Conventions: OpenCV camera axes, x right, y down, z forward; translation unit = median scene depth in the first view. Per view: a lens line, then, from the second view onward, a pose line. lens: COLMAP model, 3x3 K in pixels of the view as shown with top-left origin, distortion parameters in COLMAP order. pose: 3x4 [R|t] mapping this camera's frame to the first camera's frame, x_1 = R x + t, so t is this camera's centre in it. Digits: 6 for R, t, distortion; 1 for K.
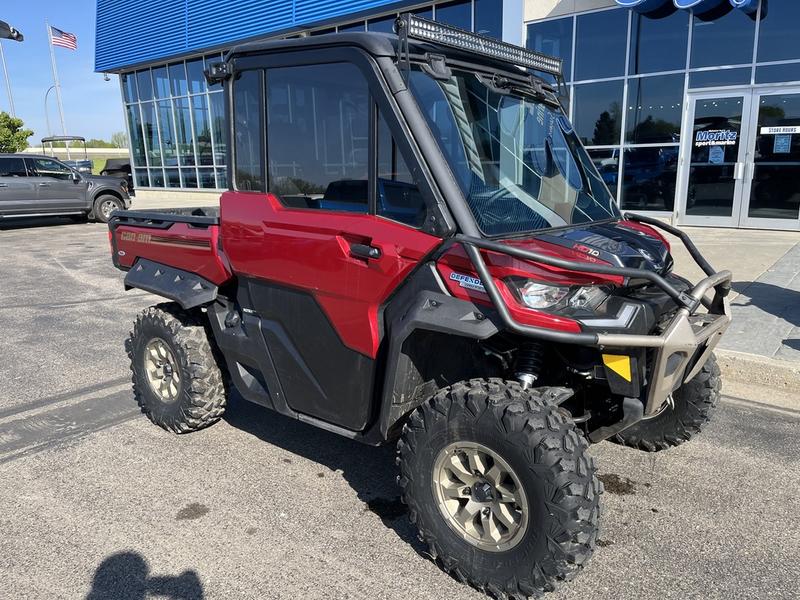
lens RADIAL K [[615.2, 0, 403.1], [0, 615.2, 301.4], [0, 0, 1]] dist [0.106498, -0.160271]
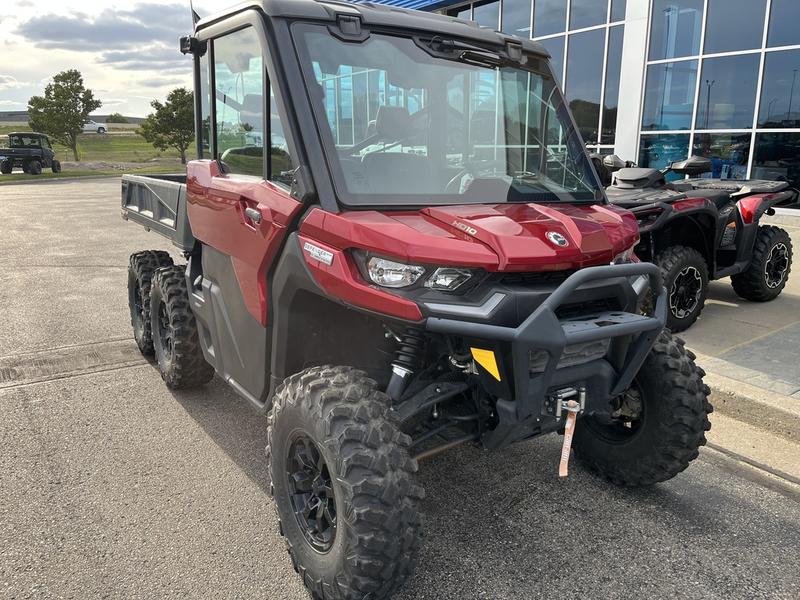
lens RADIAL K [[615.6, 0, 395.1], [0, 615.6, 296.7], [0, 0, 1]] dist [0.096556, -0.144816]
pose [[0.960157, 0.086132, -0.265856, 0.139939], [-0.080669, 0.996246, 0.031422, -0.010652], [0.267564, -0.008724, 0.963501, 0.047987]]
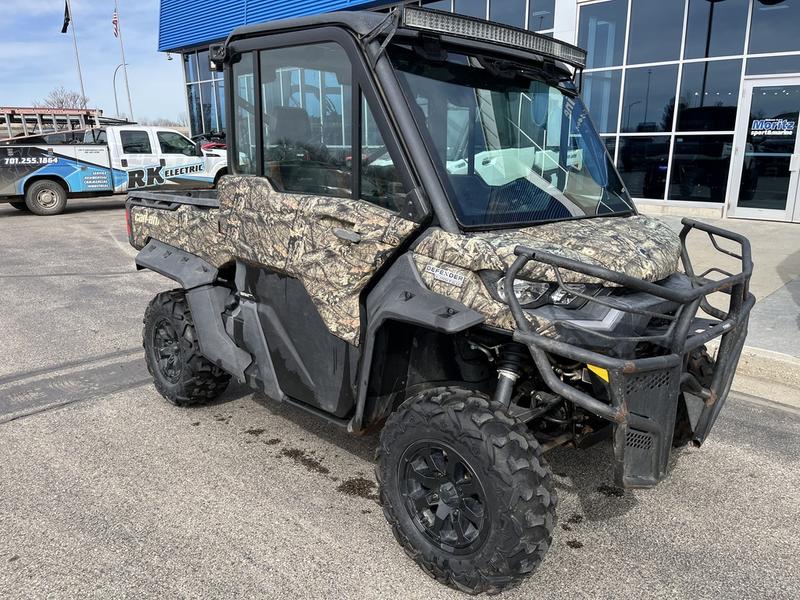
lens RADIAL K [[615.2, 0, 403.1], [0, 615.2, 301.4], [0, 0, 1]] dist [0.106498, -0.160271]
pose [[0.995727, 0.041915, -0.082288, 0.027712], [-0.039809, 0.998841, 0.027062, 0.001341], [0.083327, -0.023670, 0.996241, -0.005324]]
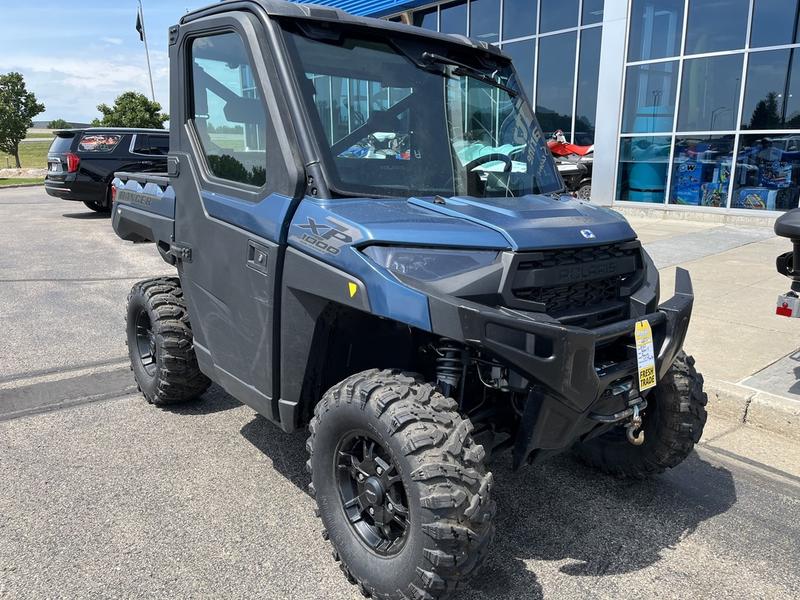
lens RADIAL K [[615.2, 0, 403.1], [0, 615.2, 301.4], [0, 0, 1]] dist [0.106498, -0.160271]
pose [[0.979532, 0.066907, -0.189844, 0.093545], [-0.064181, 0.997728, 0.020479, -0.010617], [0.190783, -0.007876, 0.981601, 0.092962]]
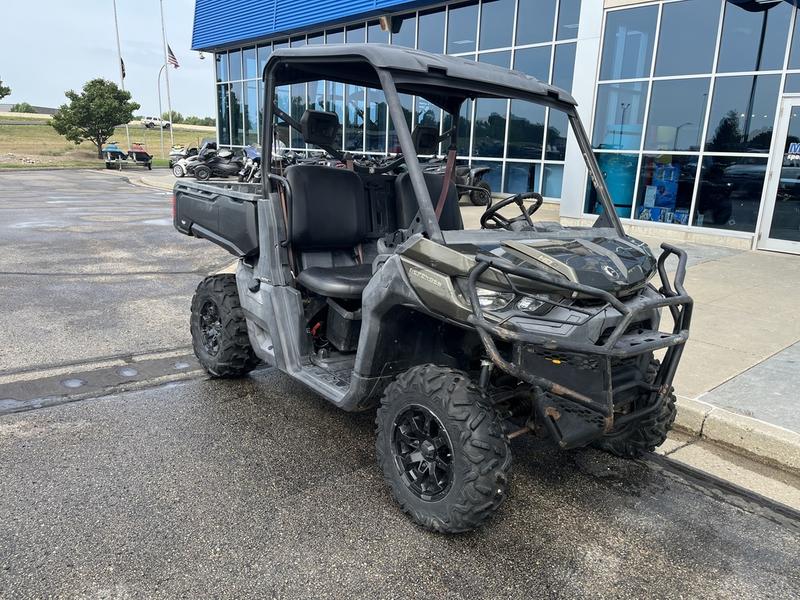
lens RADIAL K [[615.4, 0, 401.8], [0, 615.4, 299.0], [0, 0, 1]] dist [0.102455, -0.152404]
pose [[0.985304, 0.099113, -0.139113, 0.087059], [-0.098210, 0.995076, 0.013359, -0.017131], [0.139752, 0.000499, 0.990186, 0.078225]]
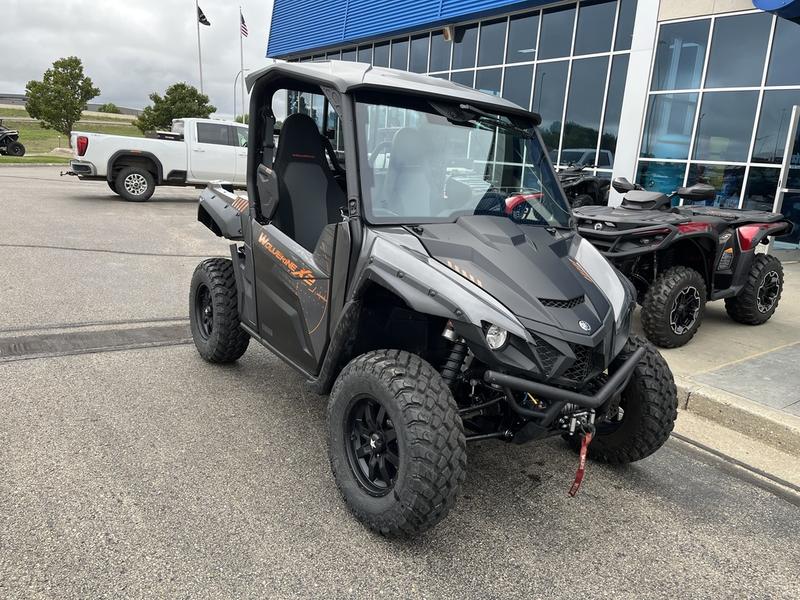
lens RADIAL K [[614.1, 0, 395.7], [0, 614.1, 299.7], [0, 0, 1]] dist [0.102501, -0.150820]
pose [[0.960084, 0.144712, -0.239367, 0.120954], [-0.144749, 0.989313, 0.017520, -0.000547], [0.239344, 0.017827, 0.970771, 0.020348]]
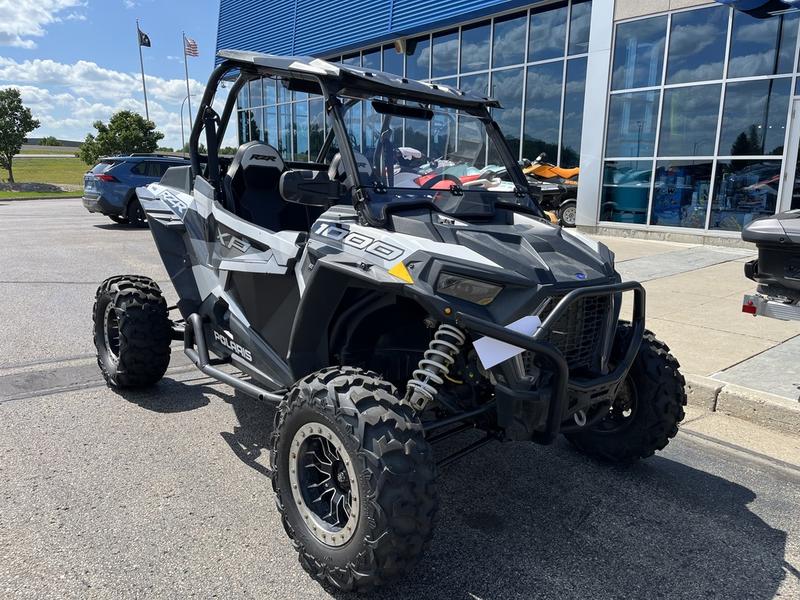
lens RADIAL K [[614.1, 0, 395.7], [0, 614.1, 299.7], [0, 0, 1]] dist [0.102501, -0.150820]
pose [[0.980408, 0.077250, -0.181200, 0.091213], [-0.082075, 0.996440, -0.019272, 0.006960], [0.179066, 0.033766, 0.983257, 0.059622]]
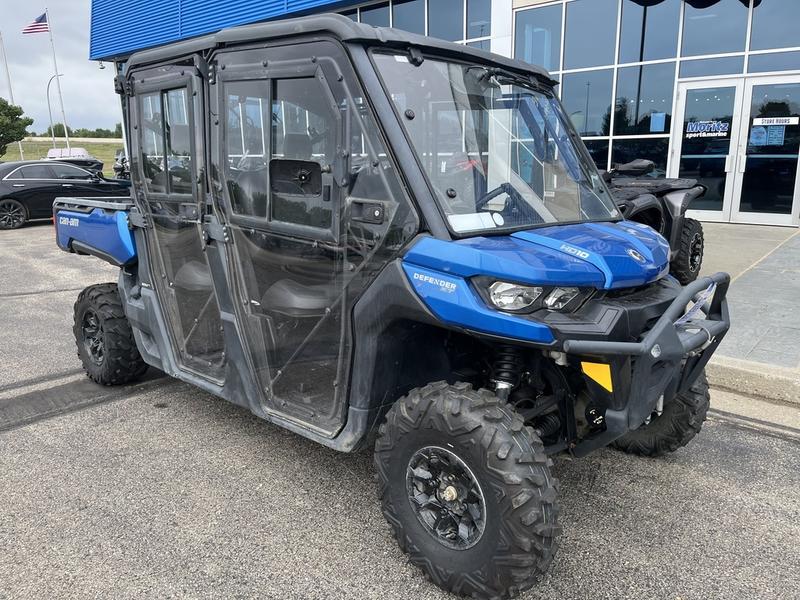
lens RADIAL K [[614.1, 0, 405.1], [0, 614.1, 293.7], [0, 0, 1]] dist [0.105880, -0.153047]
pose [[0.999936, 0.010039, -0.005200, 0.042090], [-0.010041, 0.999950, -0.000325, -0.002469], [0.005196, 0.000378, 0.999986, 0.033584]]
